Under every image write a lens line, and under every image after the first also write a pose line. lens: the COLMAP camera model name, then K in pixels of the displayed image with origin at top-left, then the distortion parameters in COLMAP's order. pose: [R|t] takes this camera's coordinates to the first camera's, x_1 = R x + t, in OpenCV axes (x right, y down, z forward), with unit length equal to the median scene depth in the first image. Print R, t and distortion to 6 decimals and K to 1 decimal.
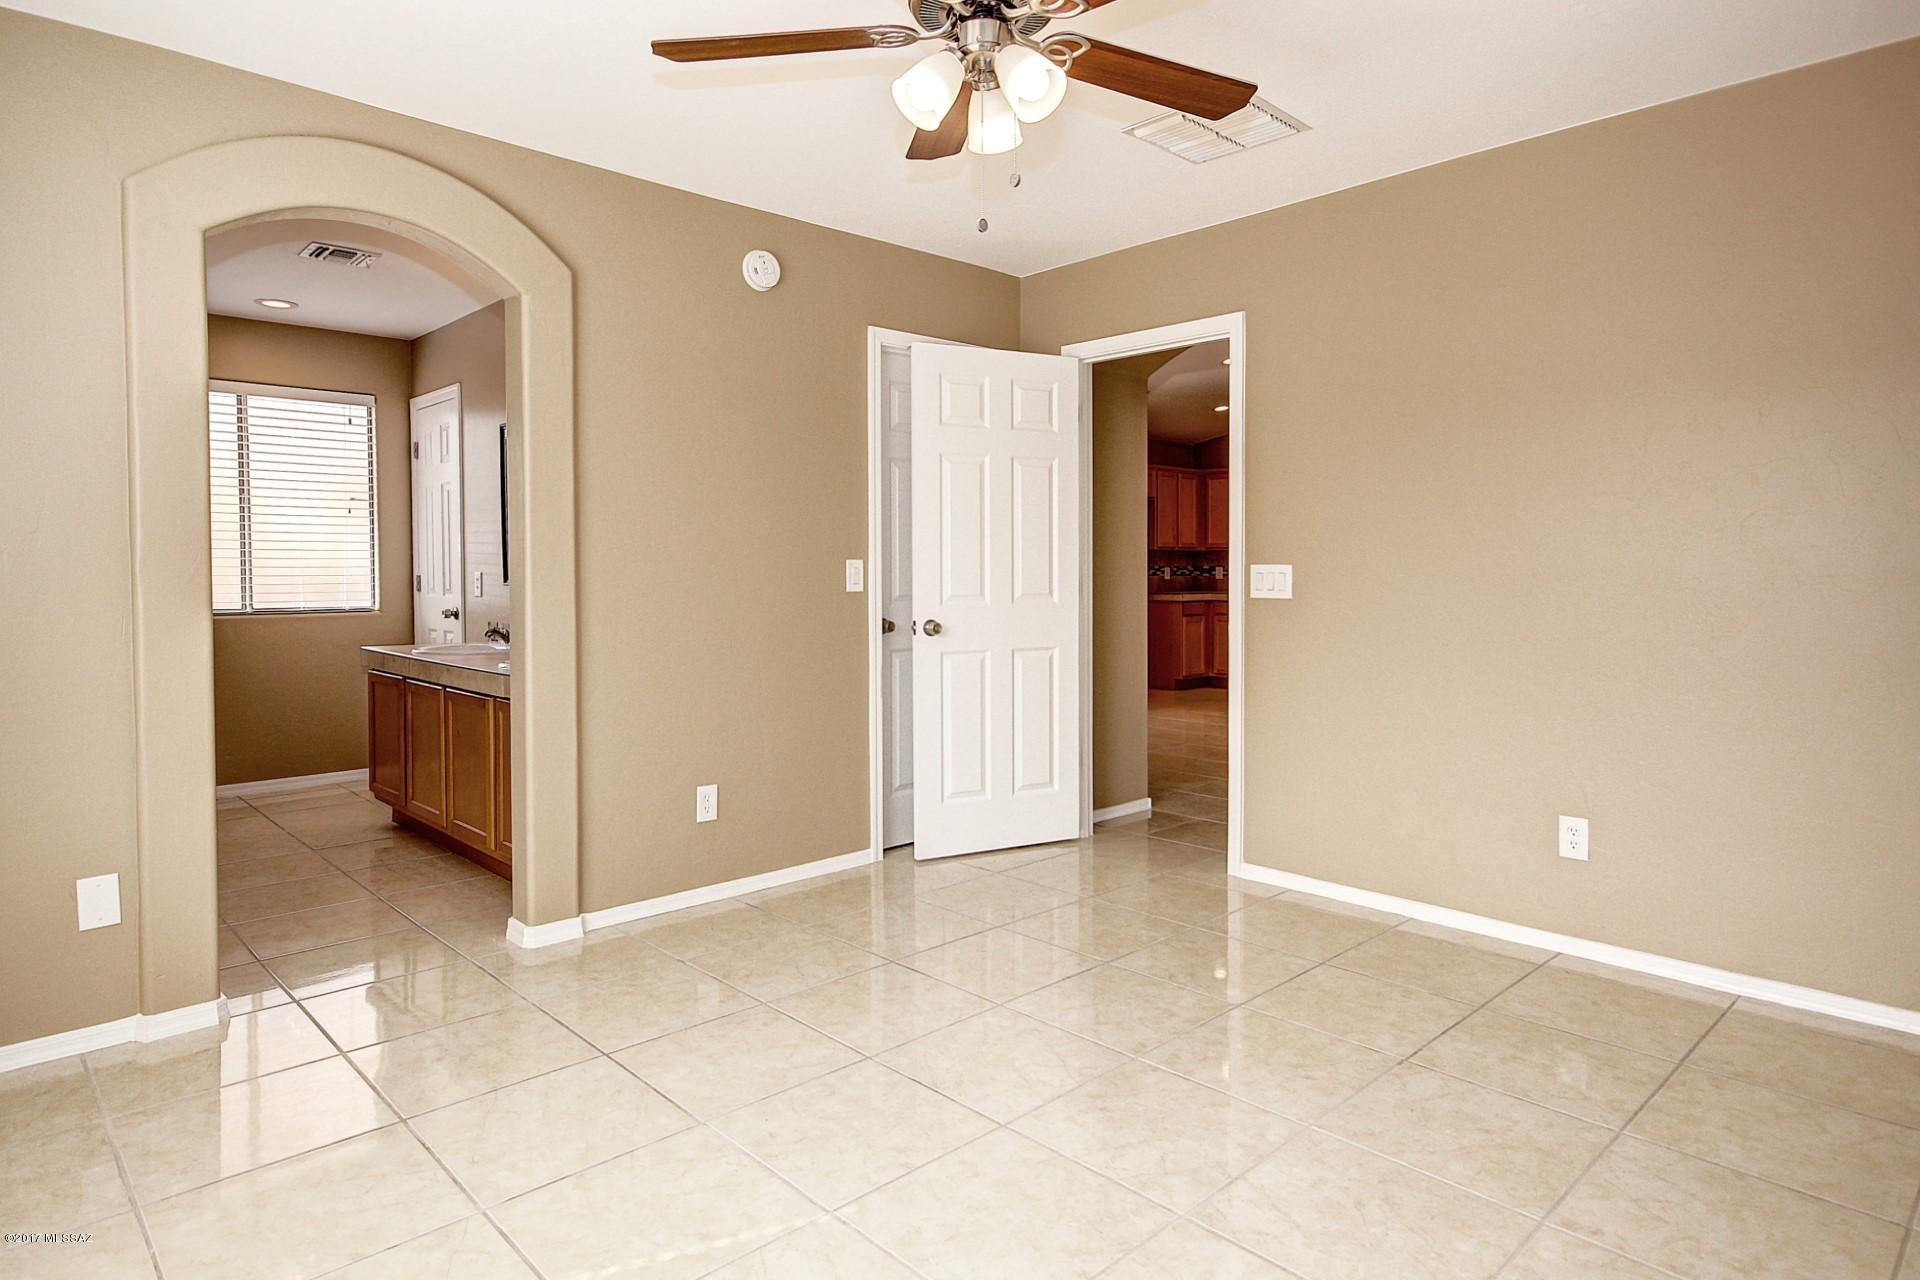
lens RADIAL K [[1091.0, 0, 996.6], [0, 1091.0, 612.8], [0, 0, 1]] dist [0.006150, 0.002112]
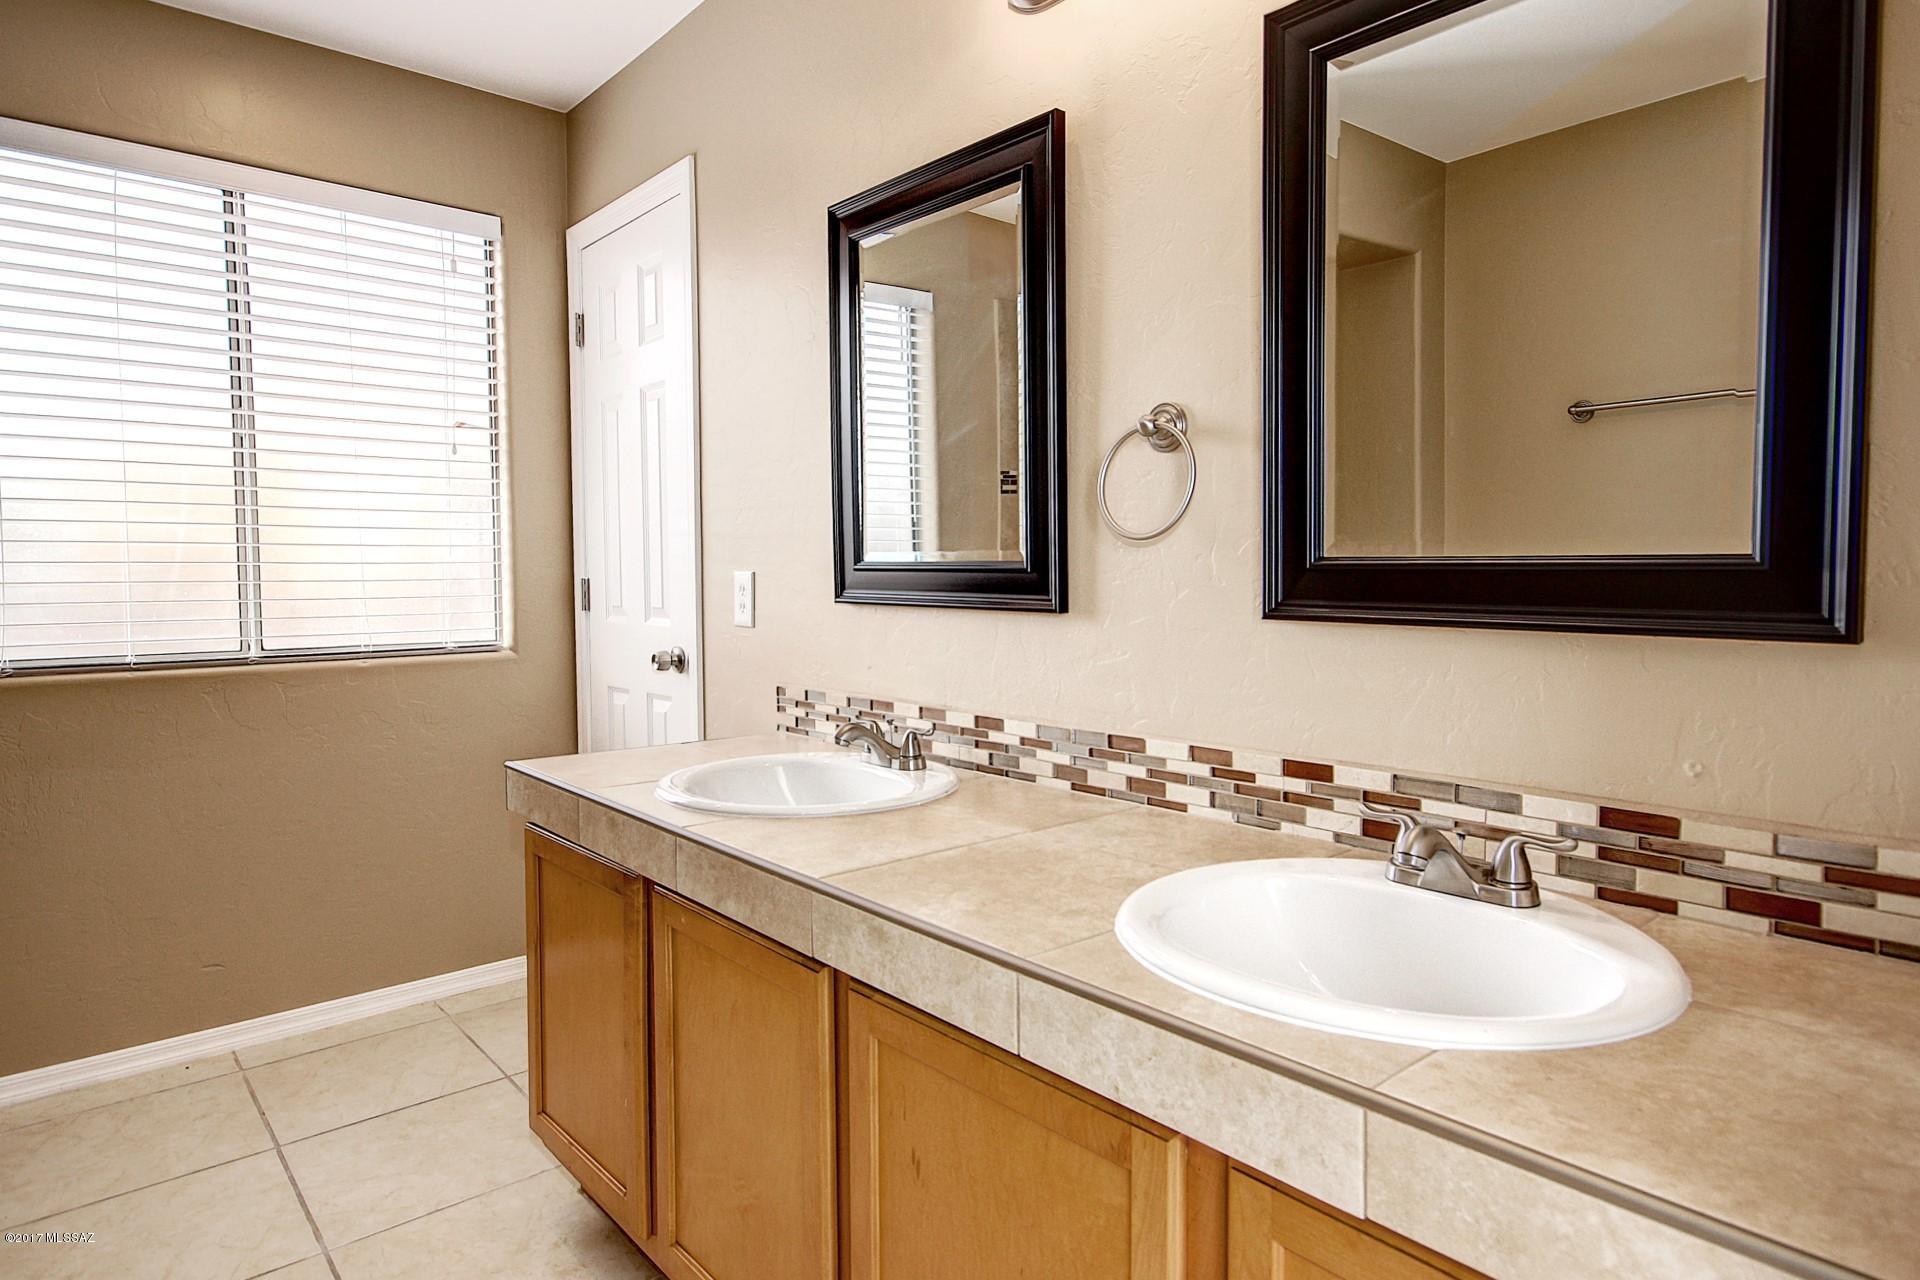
lens RADIAL K [[1091.0, 0, 971.9], [0, 1091.0, 631.2], [0, 0, 1]] dist [0.006150, 0.002112]
pose [[0.998198, 0.002563, -0.059958, -0.327100], [-0.001513, 0.999845, 0.017550, -0.019544], [0.059994, -0.017428, 0.998047, 0.517996]]
